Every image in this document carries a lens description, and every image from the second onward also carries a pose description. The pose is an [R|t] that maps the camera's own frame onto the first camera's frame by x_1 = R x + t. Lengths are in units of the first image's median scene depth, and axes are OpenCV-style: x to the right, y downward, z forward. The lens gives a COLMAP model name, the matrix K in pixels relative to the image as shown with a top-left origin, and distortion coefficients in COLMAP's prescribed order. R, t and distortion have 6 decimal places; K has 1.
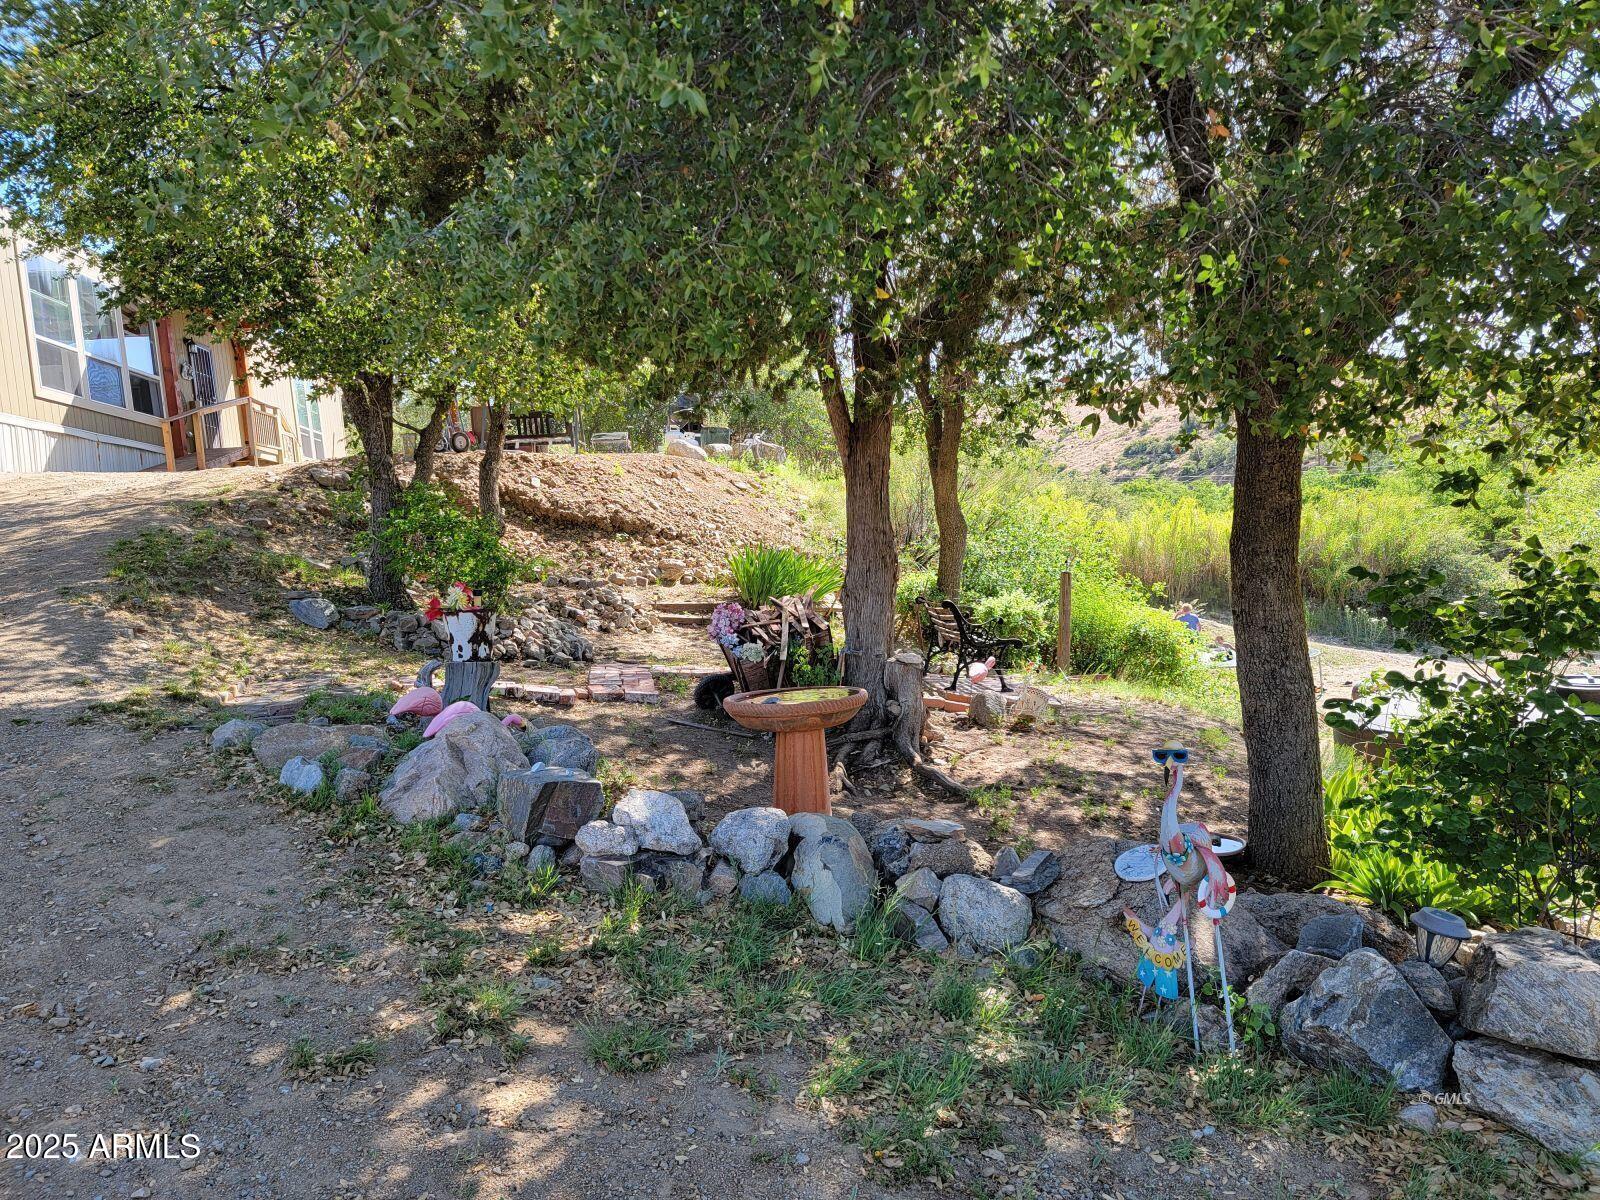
lens RADIAL K [[1109.7, 0, 809.7], [0, 1109.7, 601.1], [0, 0, 1]] dist [0.076963, -0.051611]
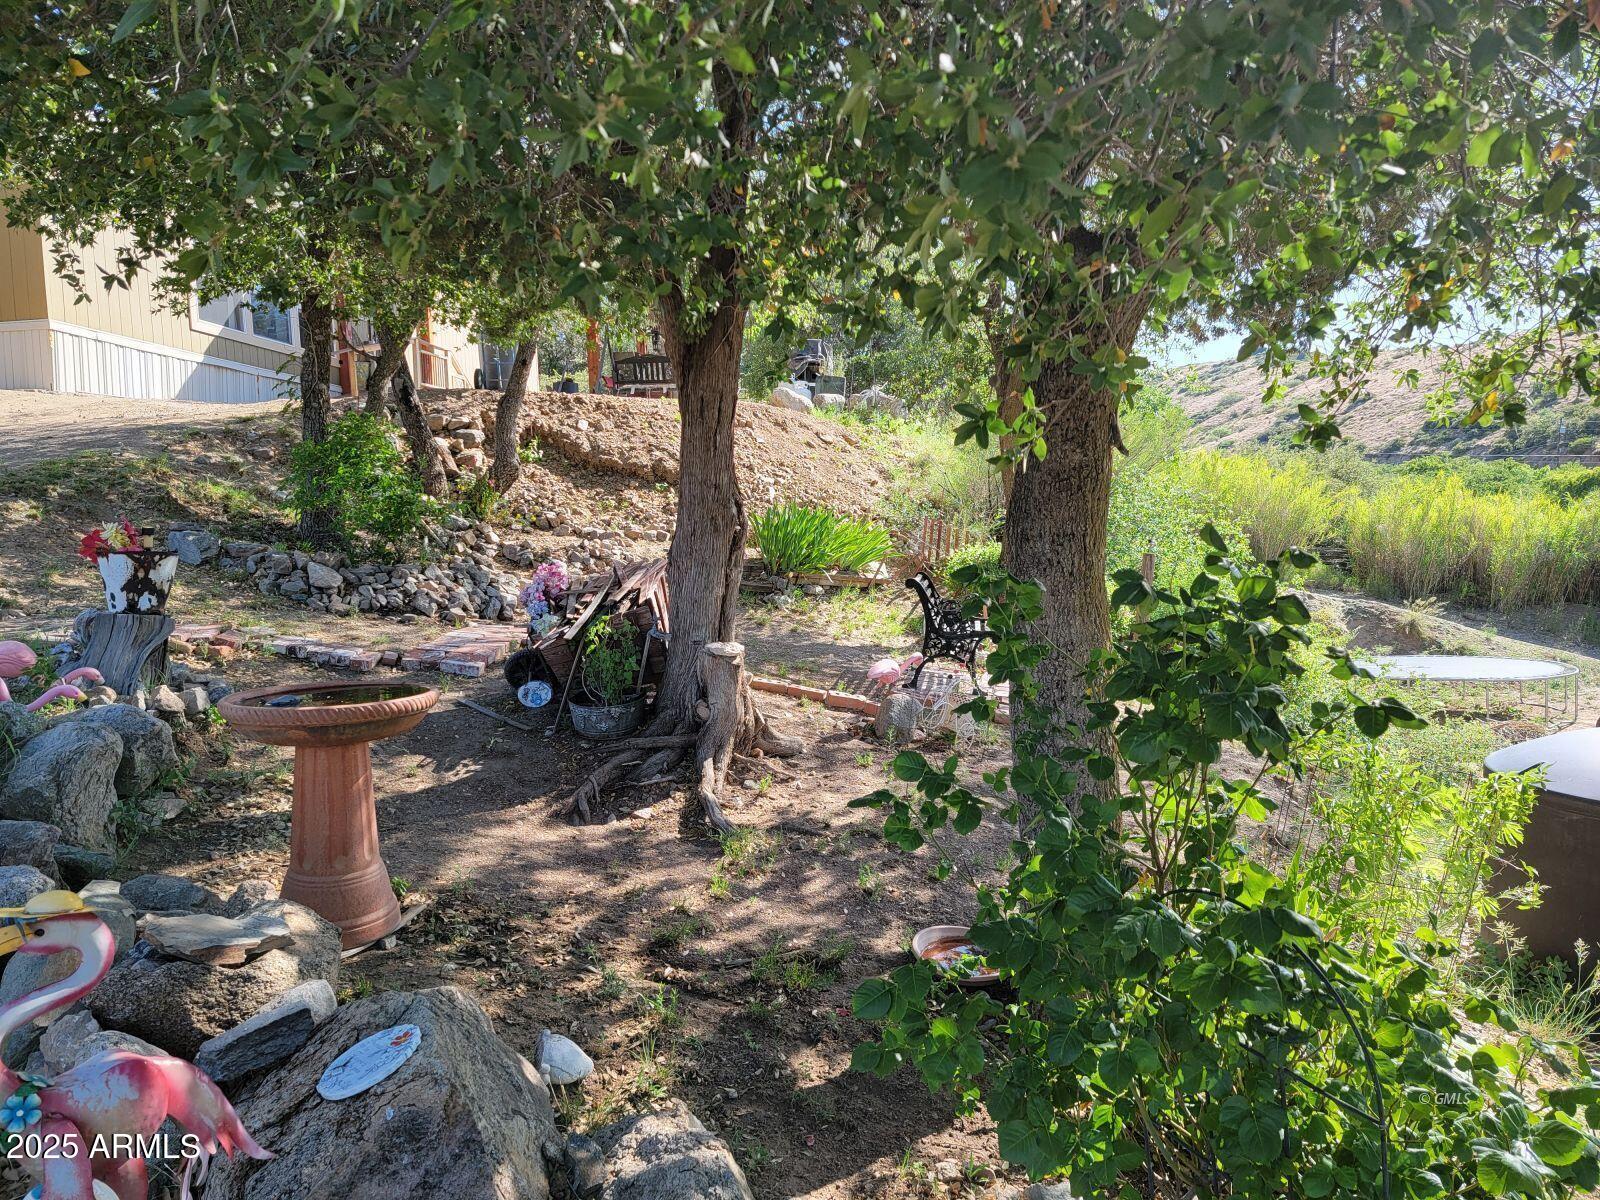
lens RADIAL K [[1109.7, 0, 793.5], [0, 1109.7, 604.0], [0, 0, 1]] dist [0.076963, -0.051611]
pose [[0.973059, 0.070280, -0.219585, 0.146359], [-0.062035, 0.997093, 0.044230, -0.008509], [0.222056, -0.029417, 0.974590, 0.118748]]
